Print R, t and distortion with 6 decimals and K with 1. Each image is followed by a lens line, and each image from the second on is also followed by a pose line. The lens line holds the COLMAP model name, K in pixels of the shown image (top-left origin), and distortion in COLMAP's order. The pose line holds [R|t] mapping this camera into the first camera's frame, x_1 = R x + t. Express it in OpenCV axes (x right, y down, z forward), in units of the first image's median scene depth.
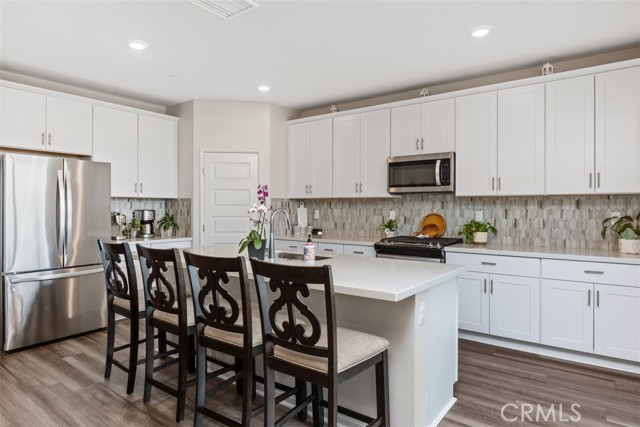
lens RADIAL K [[385.9, 0, 321.4], [0, 385.9, 212.0], [0, 0, 1]] dist [-0.006384, 0.000640]
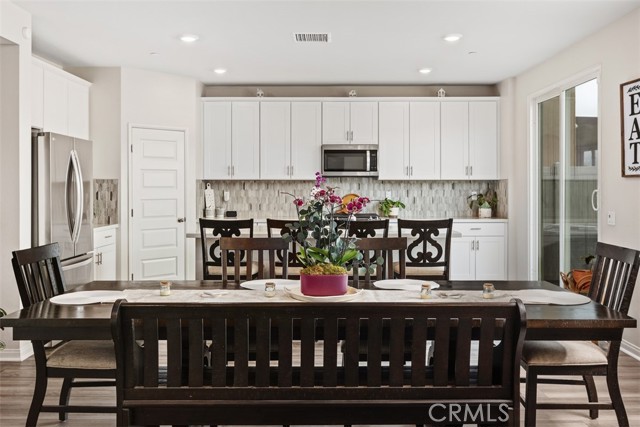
lens RADIAL K [[590.5, 0, 330.0], [0, 590.5, 179.4], [0, 0, 1]] dist [-0.004249, 0.000000]
pose [[0.793343, 0.004743, 0.608756, -0.897623], [0.009459, 0.999753, -0.020116, -0.004055], [-0.608701, 0.021718, 0.793102, -0.411345]]
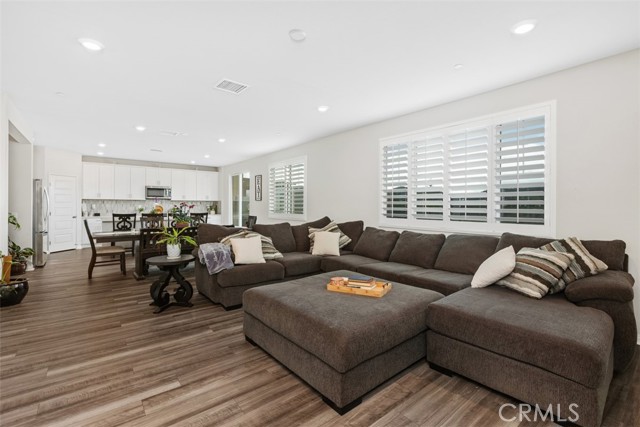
lens RADIAL K [[286.1, 0, 331.9], [0, 286.1, 201.7], [0, 0, 1]] dist [-0.003112, -0.000331]
pose [[0.210406, 0.009253, 0.977570, -1.645863], [0.005705, 0.999927, -0.010693, 0.005480], [-0.977597, 0.007827, 0.210338, -0.807932]]
